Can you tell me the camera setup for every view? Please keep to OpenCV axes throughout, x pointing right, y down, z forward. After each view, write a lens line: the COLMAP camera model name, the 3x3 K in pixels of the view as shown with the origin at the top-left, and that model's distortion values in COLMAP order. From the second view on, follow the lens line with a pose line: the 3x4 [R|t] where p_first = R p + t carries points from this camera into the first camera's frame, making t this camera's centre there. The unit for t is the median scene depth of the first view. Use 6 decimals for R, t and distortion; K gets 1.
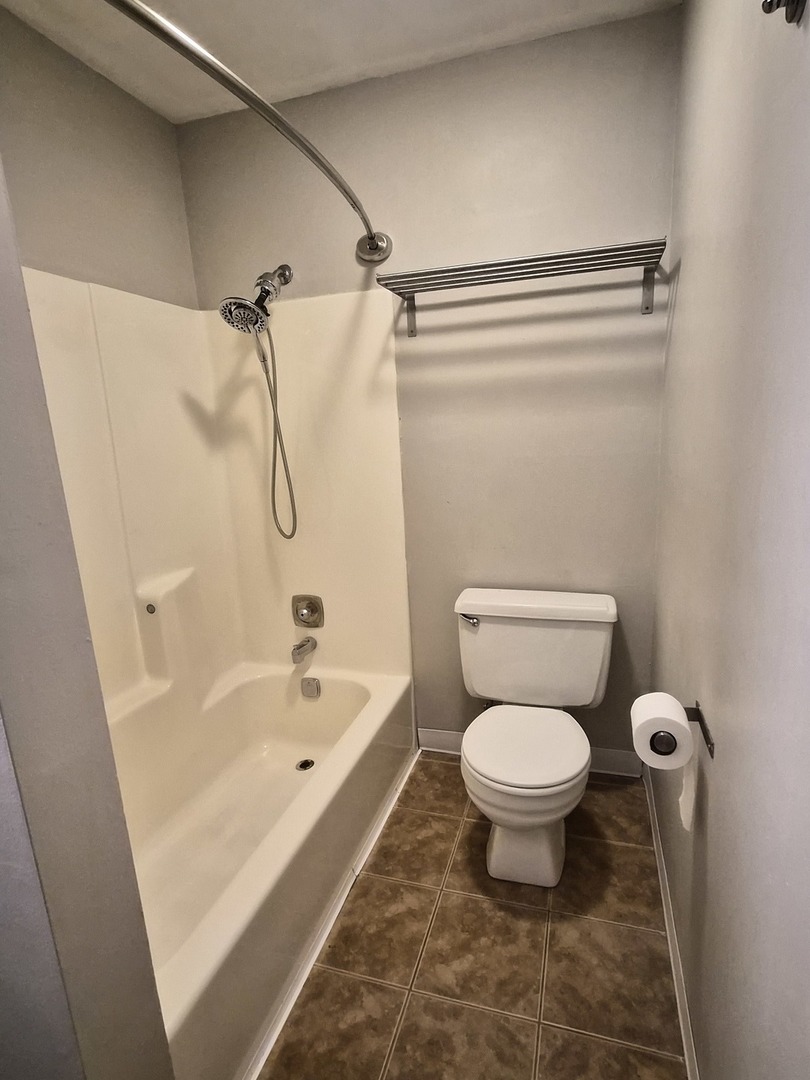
lens RADIAL K [[569.7, 0, 419.5], [0, 569.7, 551.3], [0, 0, 1]] dist [-0.001416, -0.000267]
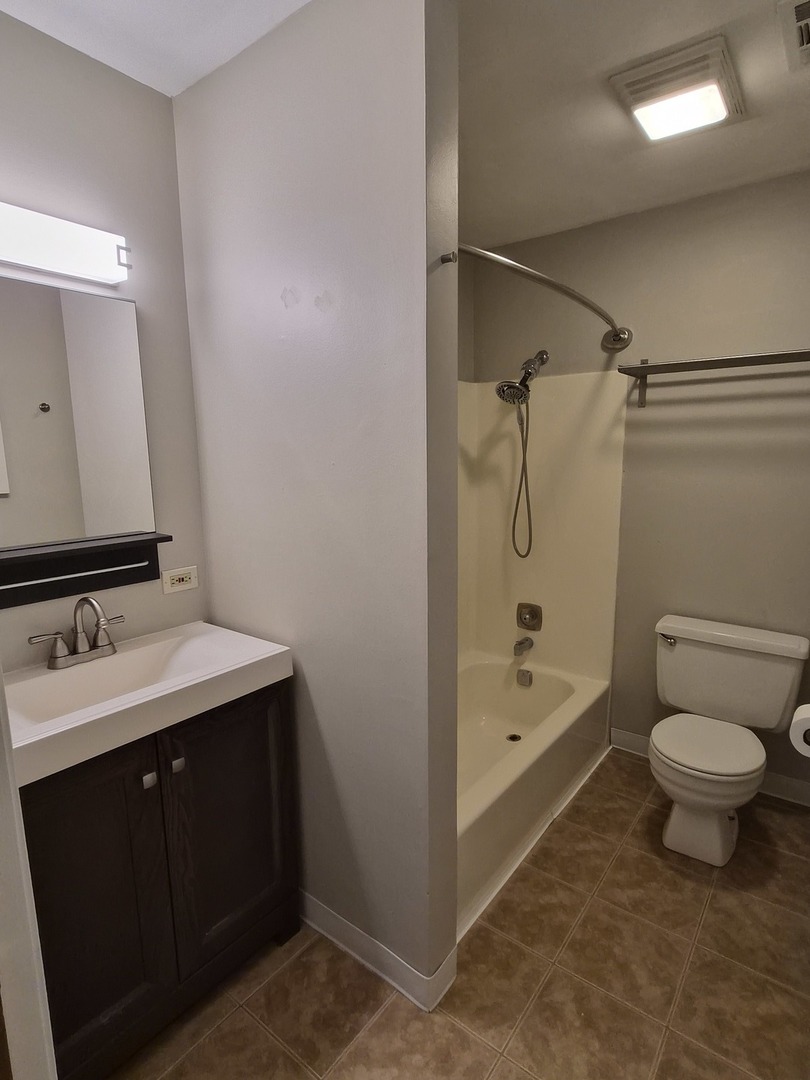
lens RADIAL K [[569.7, 0, 419.5], [0, 569.7, 551.3], [0, 0, 1]] dist [-0.001416, -0.000267]
pose [[0.938116, 0.098507, -0.332015, -0.023944], [-0.111266, 0.993598, -0.019590, 0.016476], [0.327960, 0.055320, 0.943071, -0.330820]]
